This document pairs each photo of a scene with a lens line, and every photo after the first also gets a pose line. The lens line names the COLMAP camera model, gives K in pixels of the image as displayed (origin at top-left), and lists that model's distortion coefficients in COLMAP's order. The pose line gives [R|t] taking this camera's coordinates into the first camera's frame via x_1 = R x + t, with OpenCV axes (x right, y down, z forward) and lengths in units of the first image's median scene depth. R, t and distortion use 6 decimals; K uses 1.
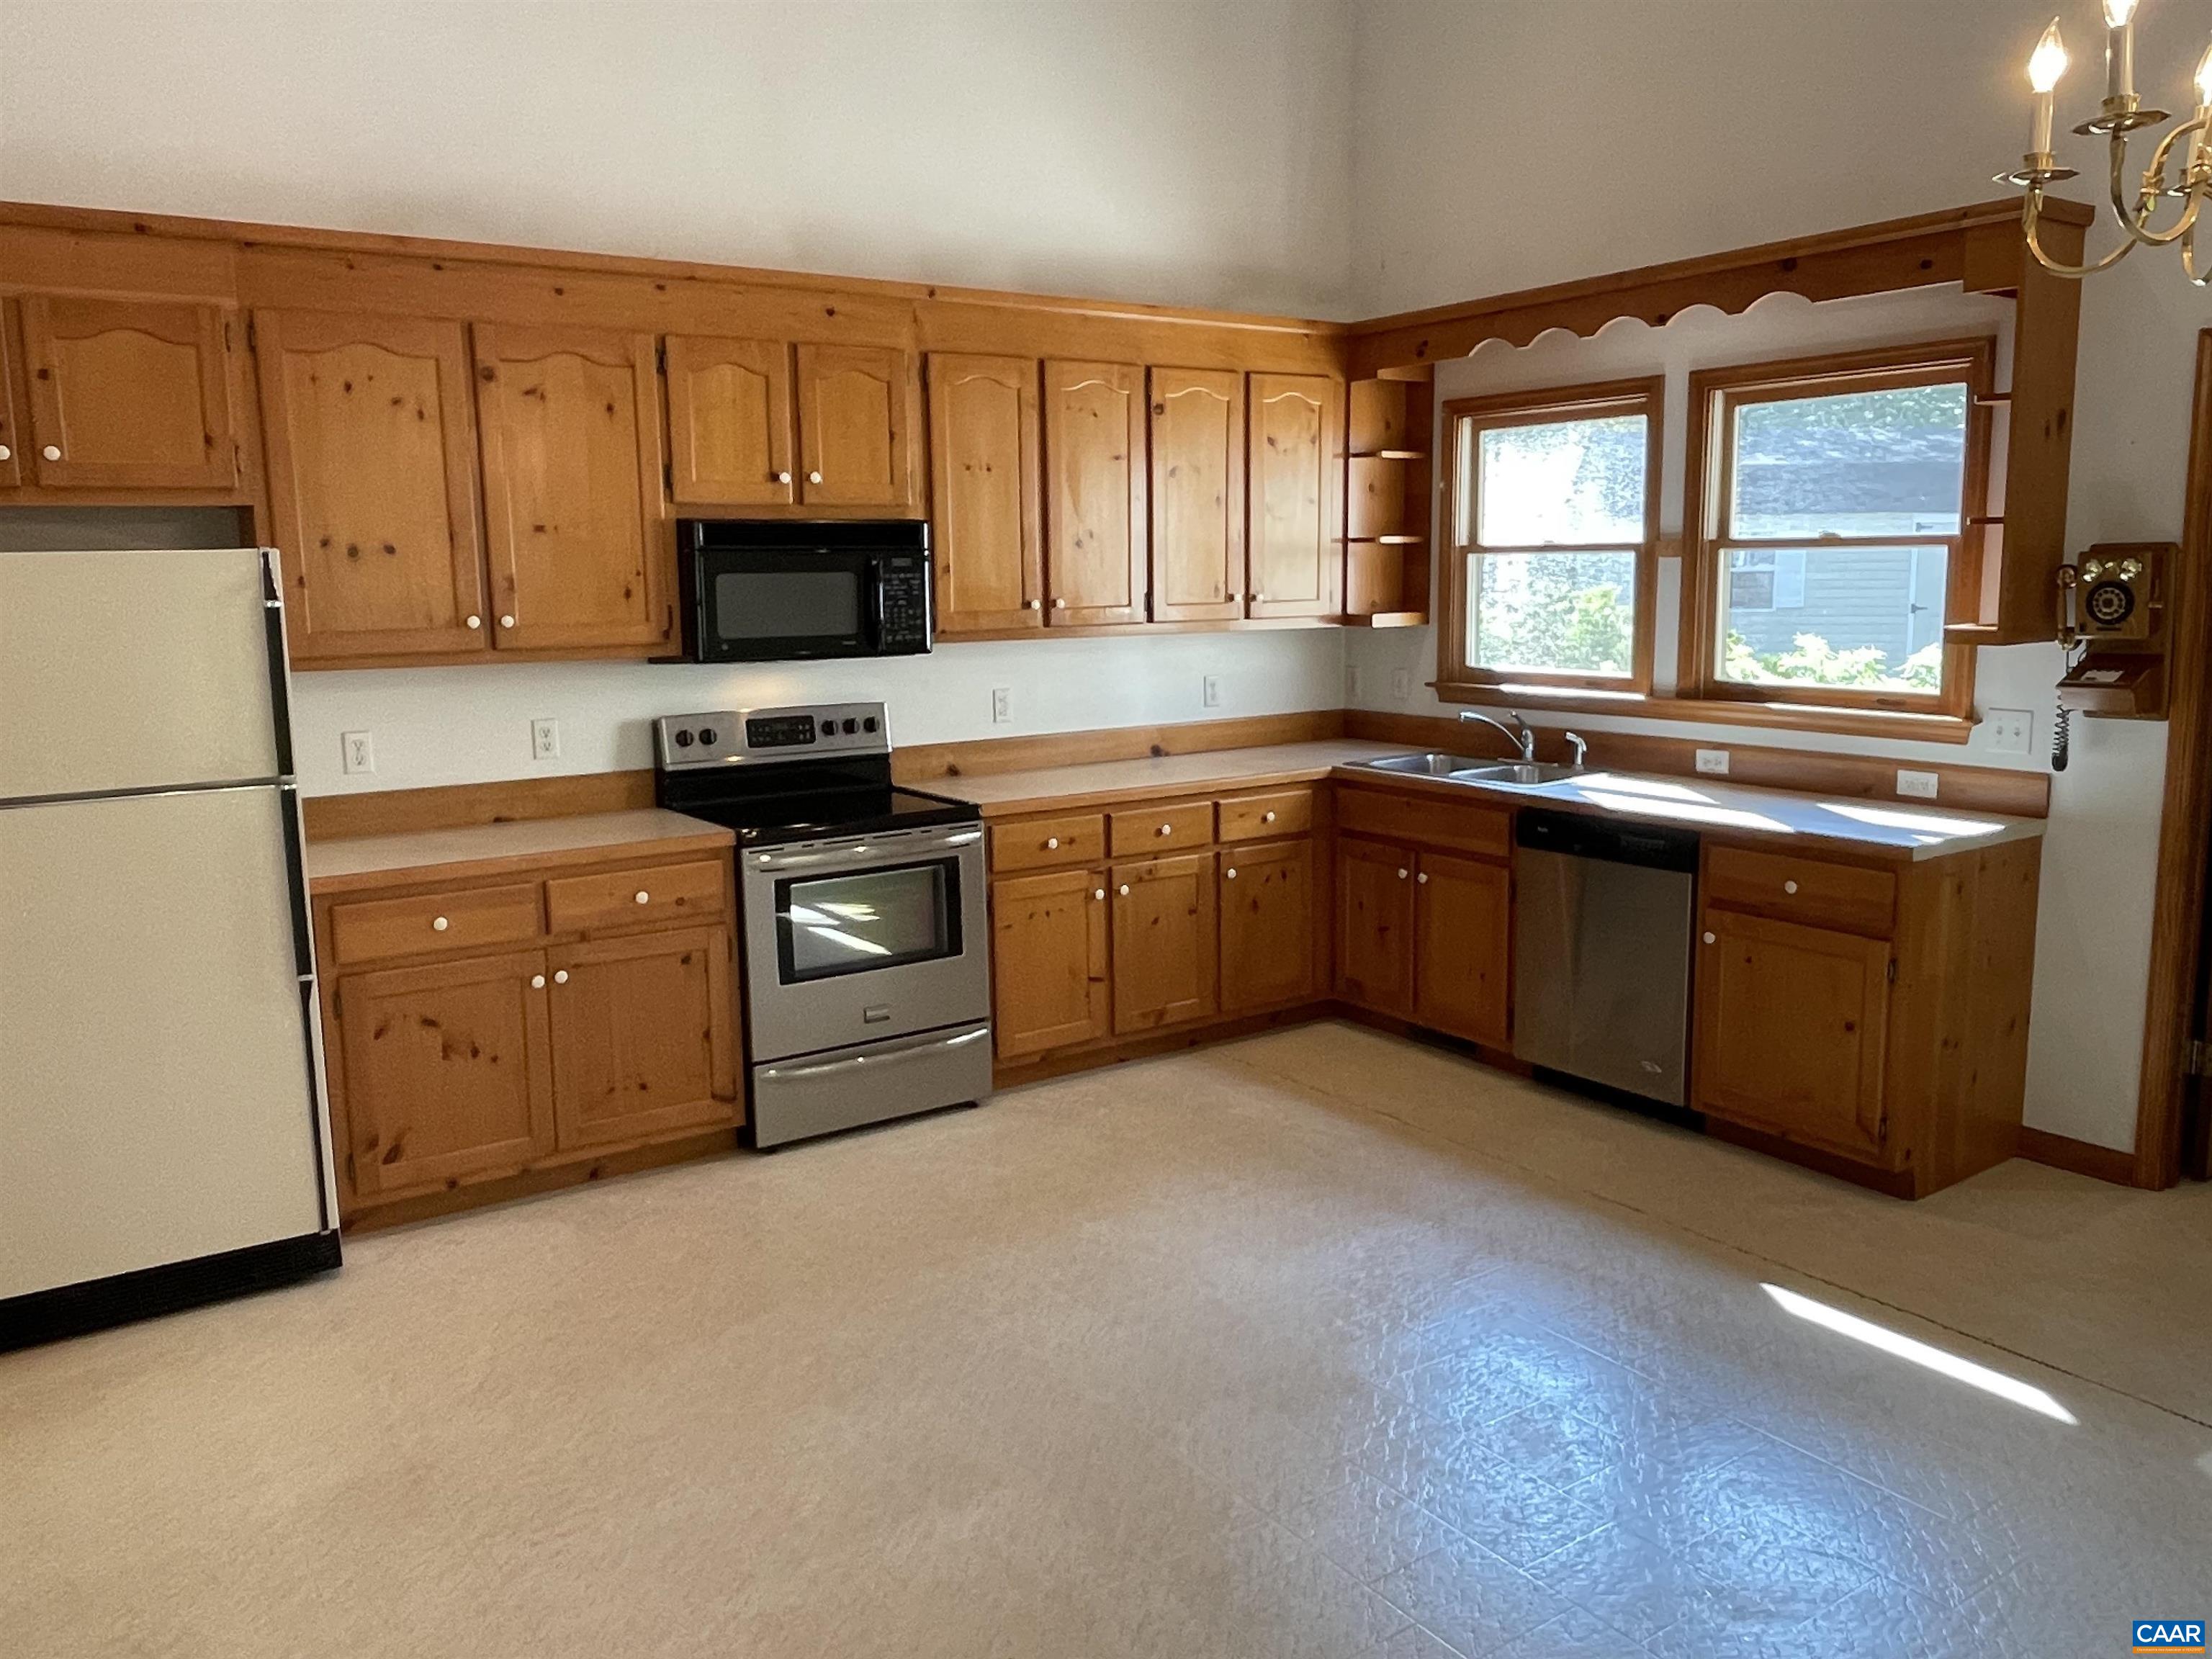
lens RADIAL K [[1640.0, 0, 1066.0], [0, 1640.0, 822.9], [0, 0, 1]] dist [0.012400, -0.025357]
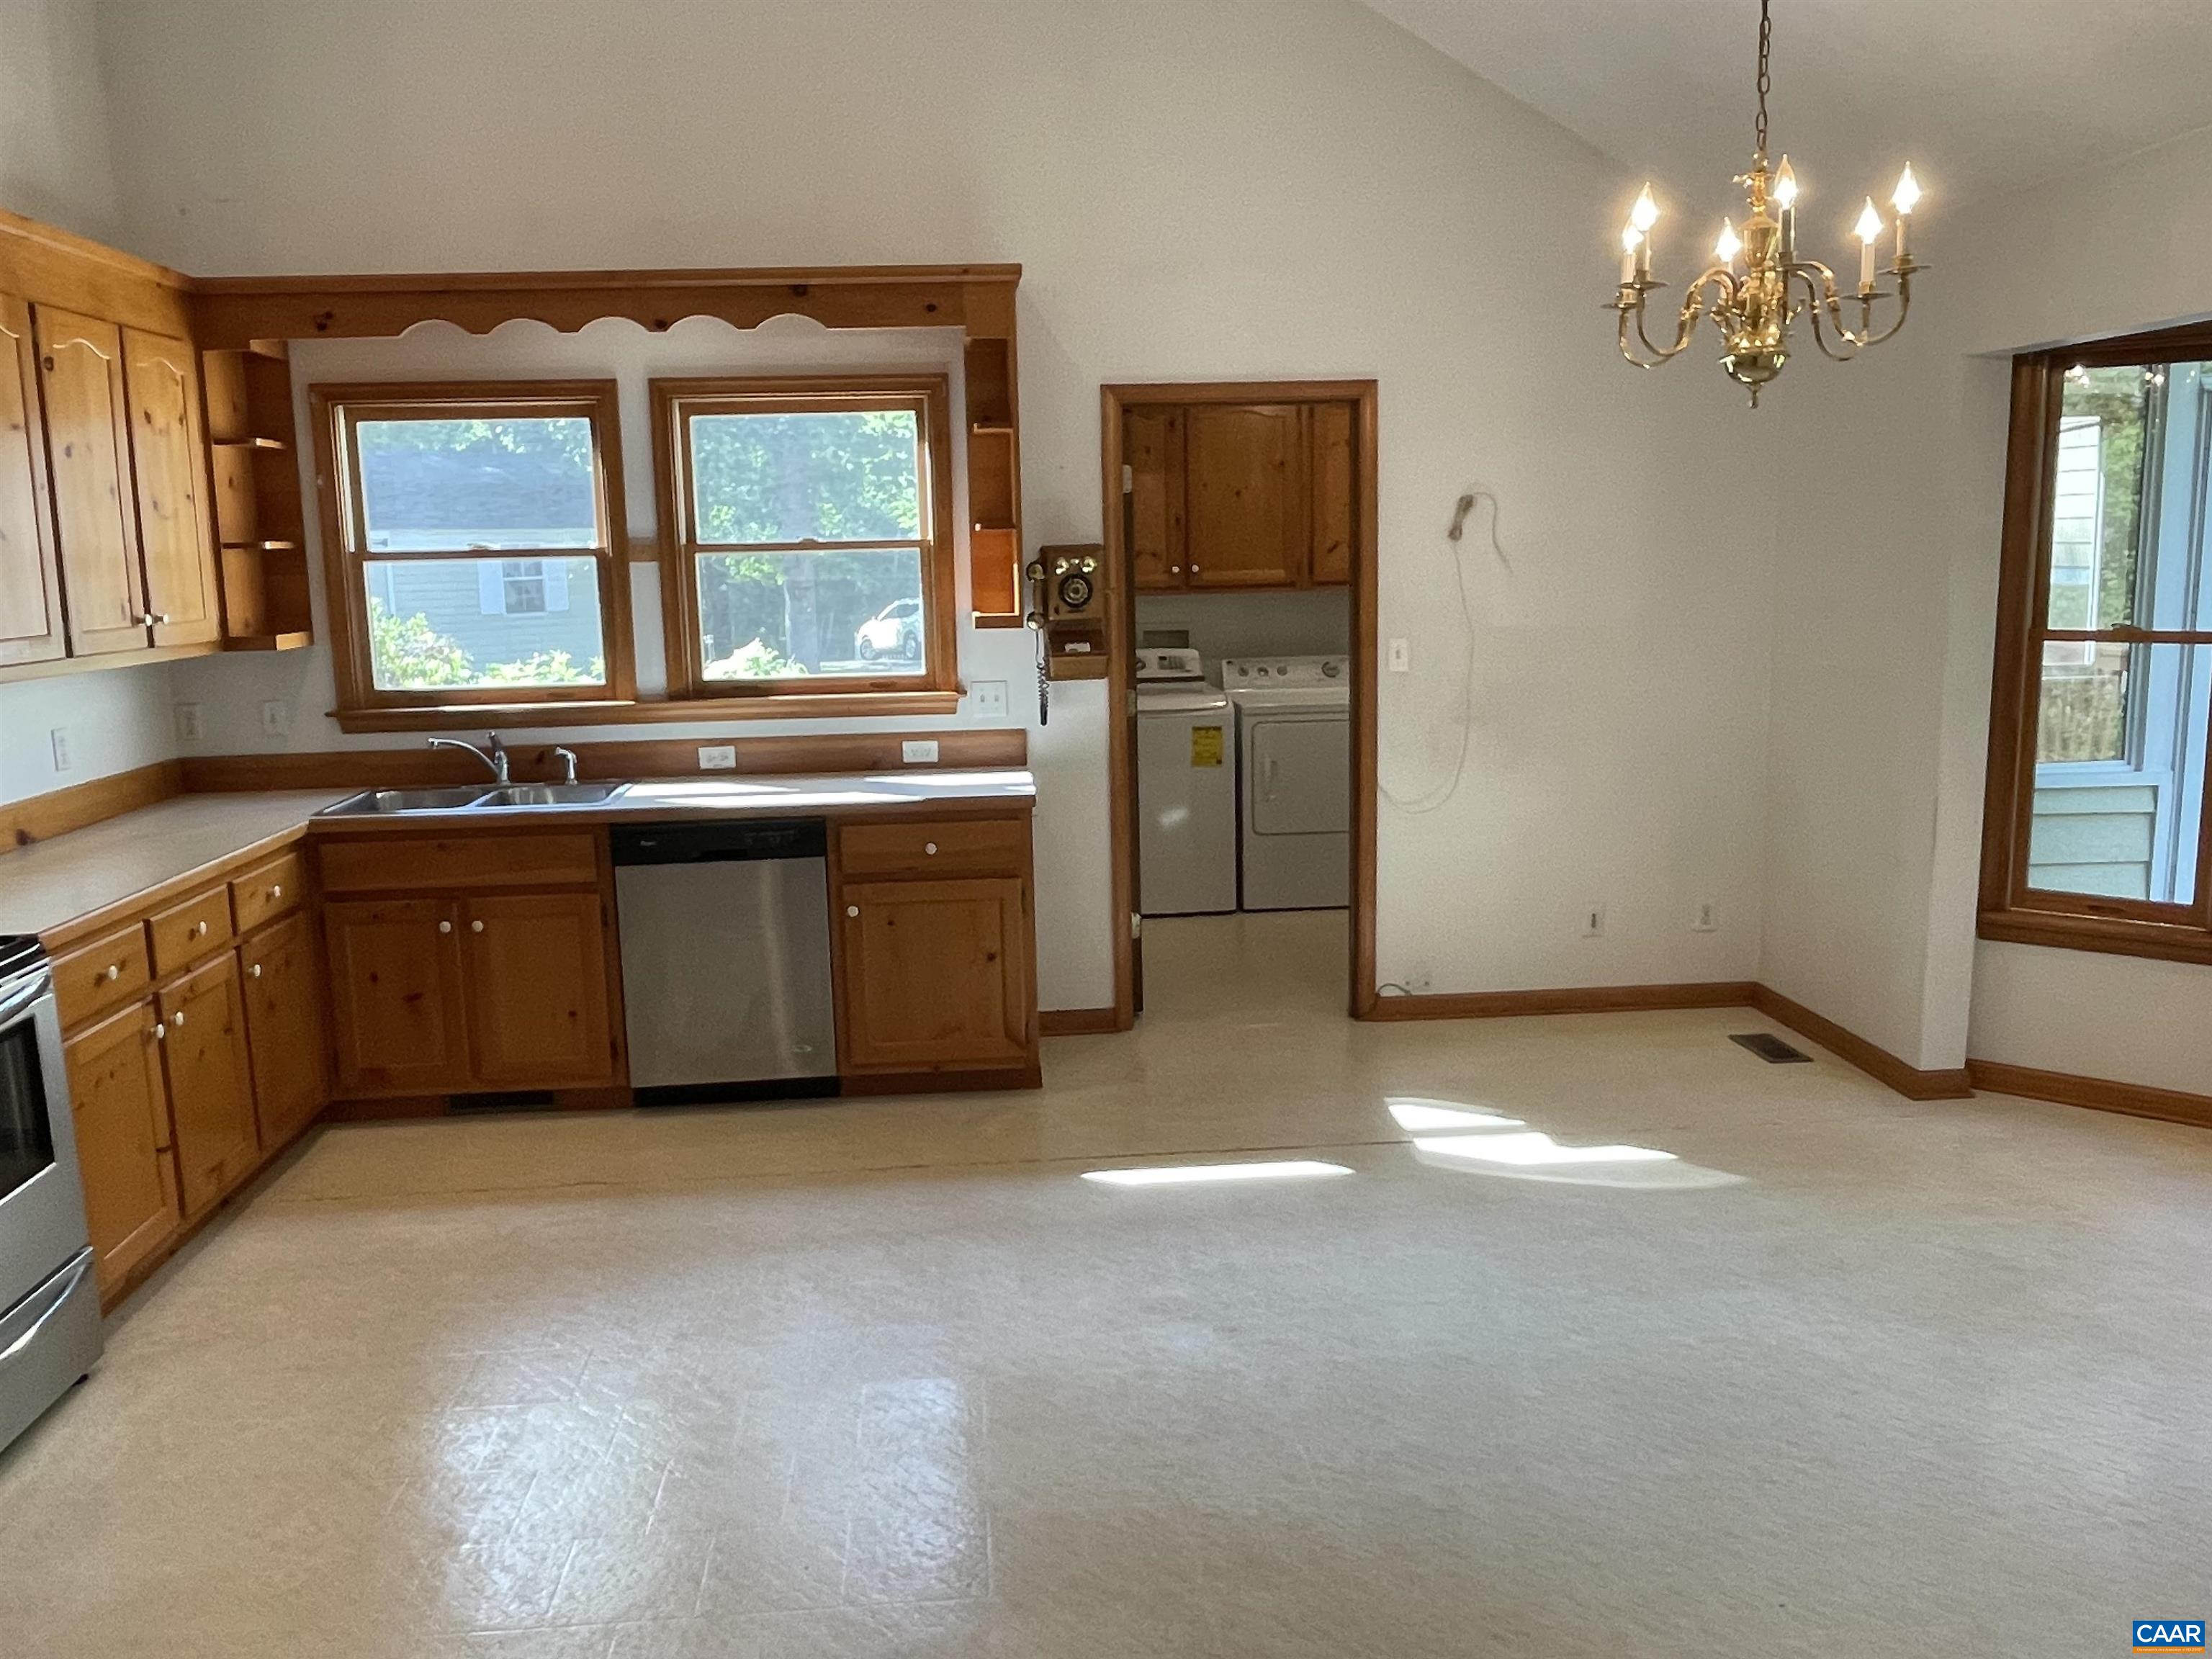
lens RADIAL K [[1640.0, 0, 1084.5], [0, 1640.0, 818.3], [0, 0, 1]] dist [0.012400, -0.025357]
pose [[0.494205, -0.139719, 0.858044, -0.385215], [0.154273, 0.985430, 0.071606, -0.037633], [-0.855547, 0.096985, 0.508560, 0.274294]]
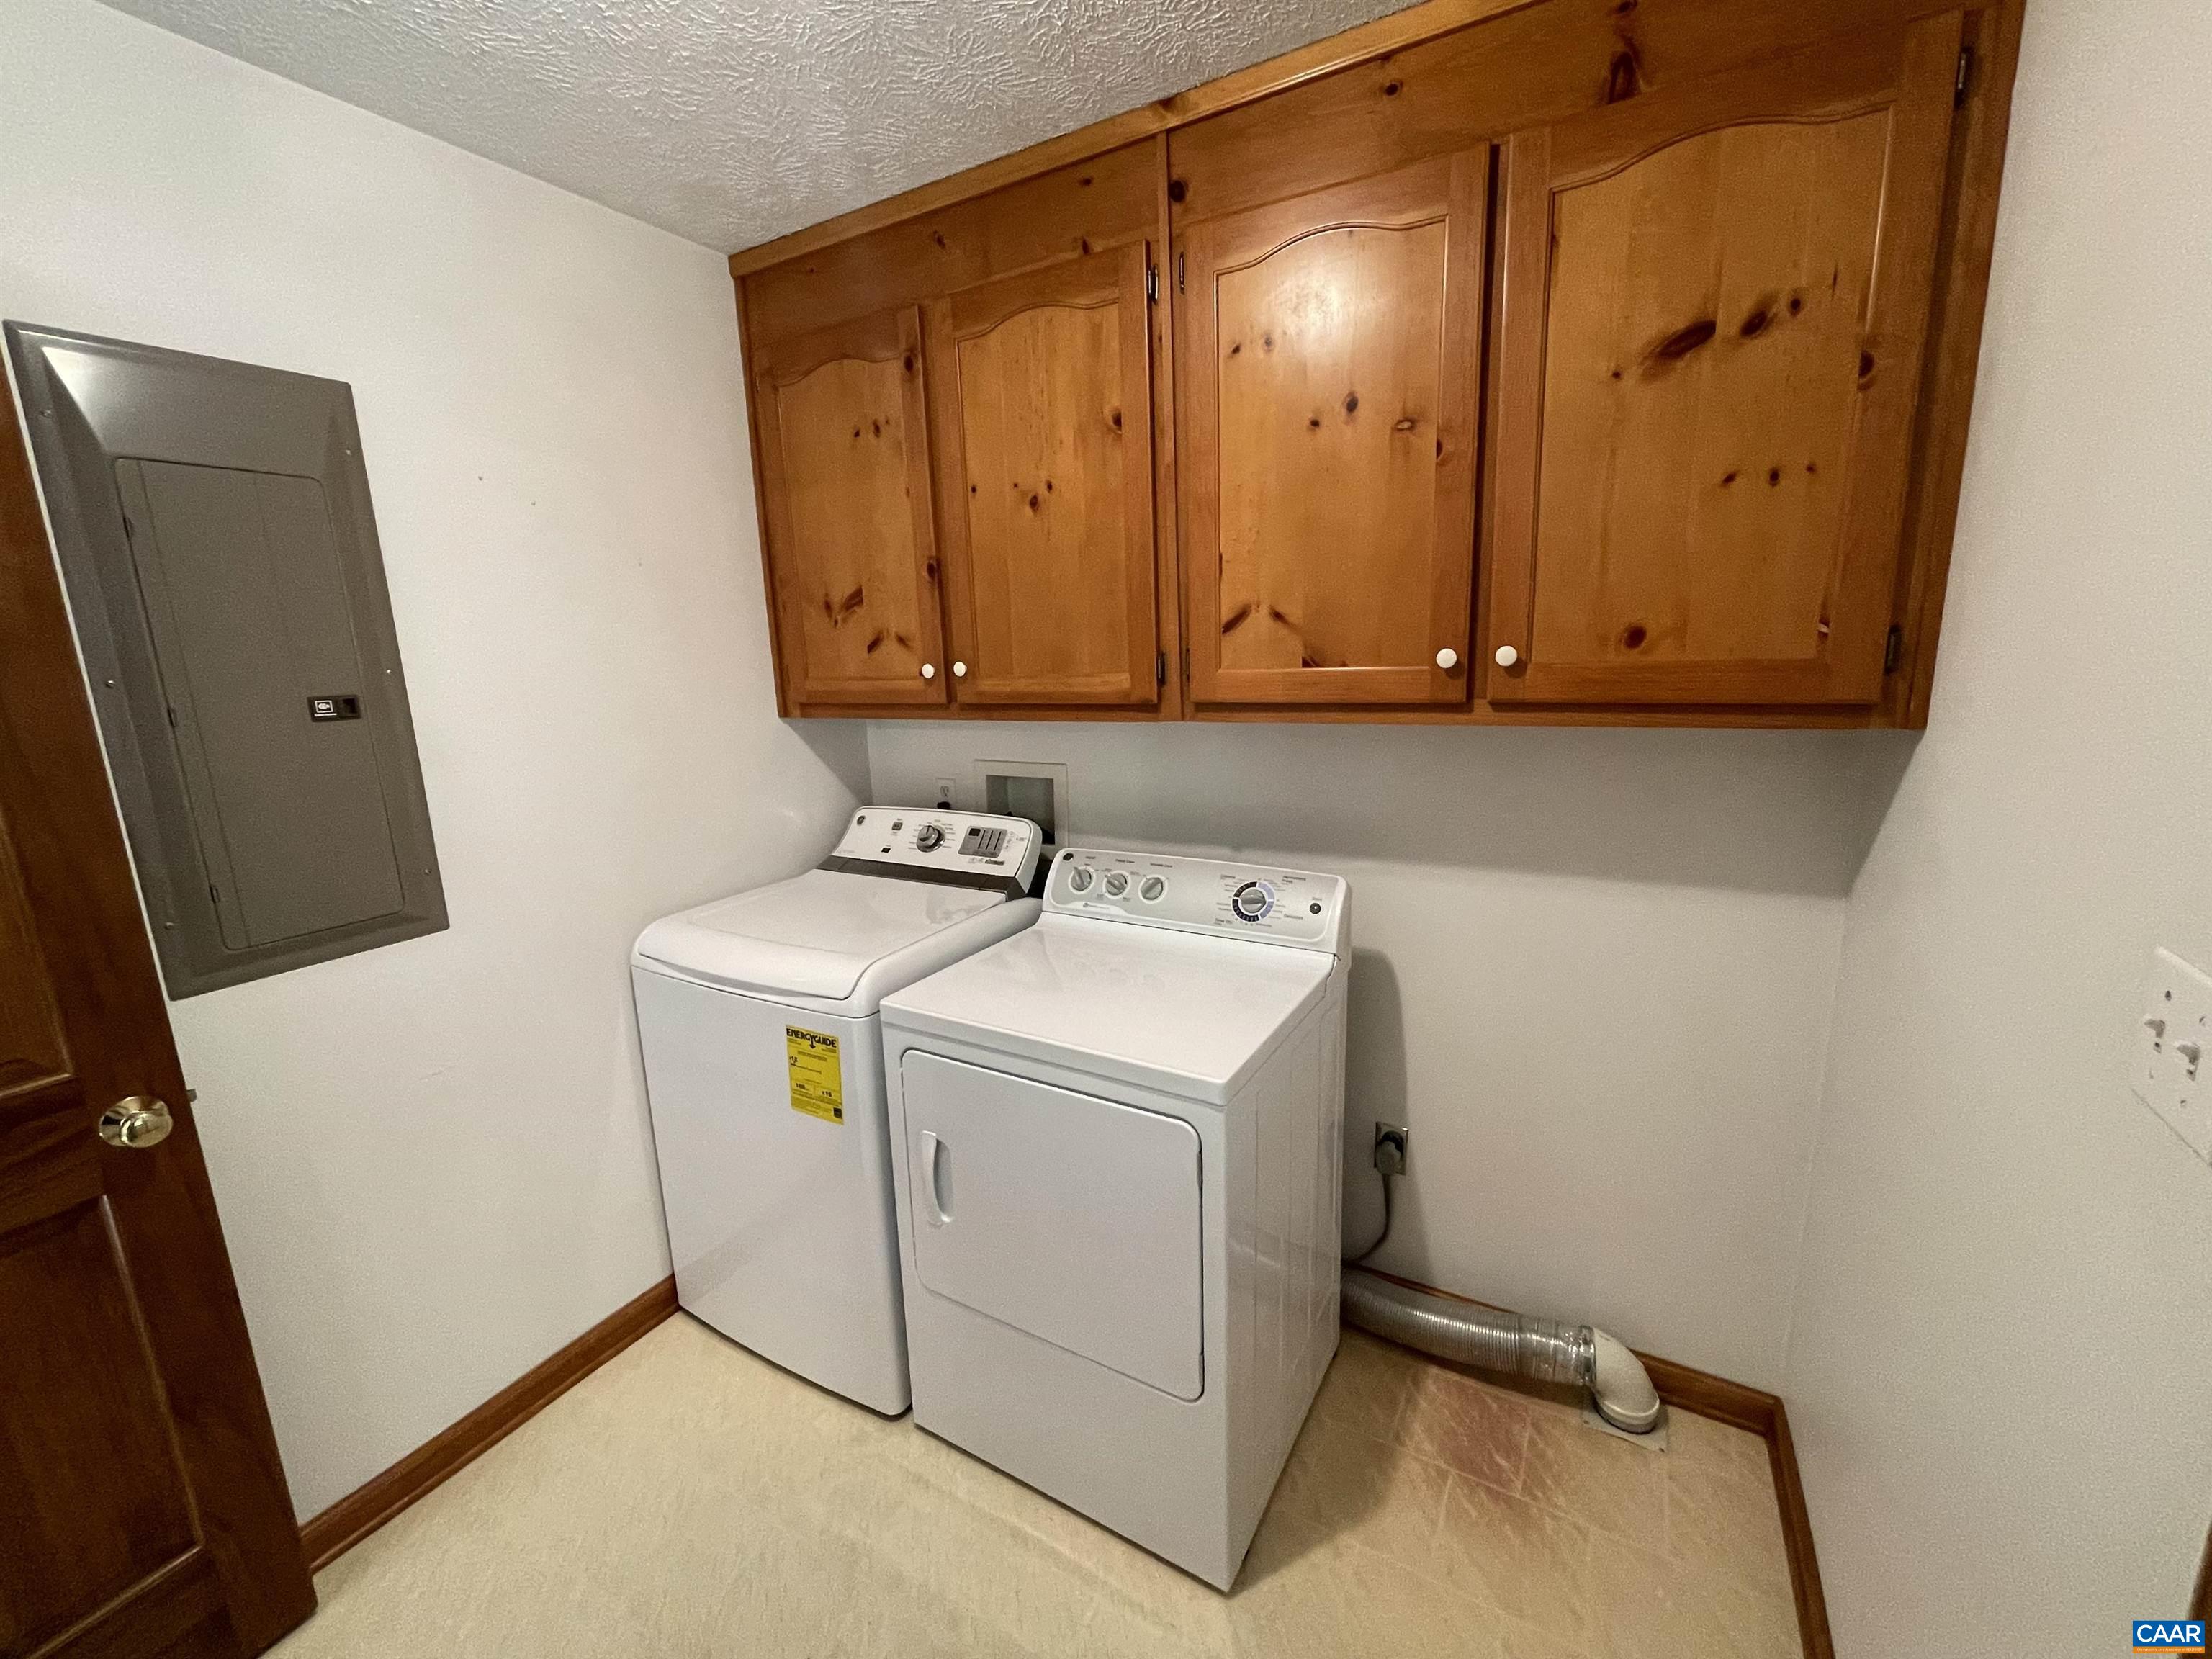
lens RADIAL K [[900.4, 0, 1104.5], [0, 900.4, 825.4], [0, 0, 1]] dist [-0.001028, 0.000063]
pose [[0.902729, -0.102806, 0.417746, 0.845022], [0.089393, 0.994658, 0.051609, -0.084495], [-0.420821, -0.009245, 0.907097, 0.533340]]
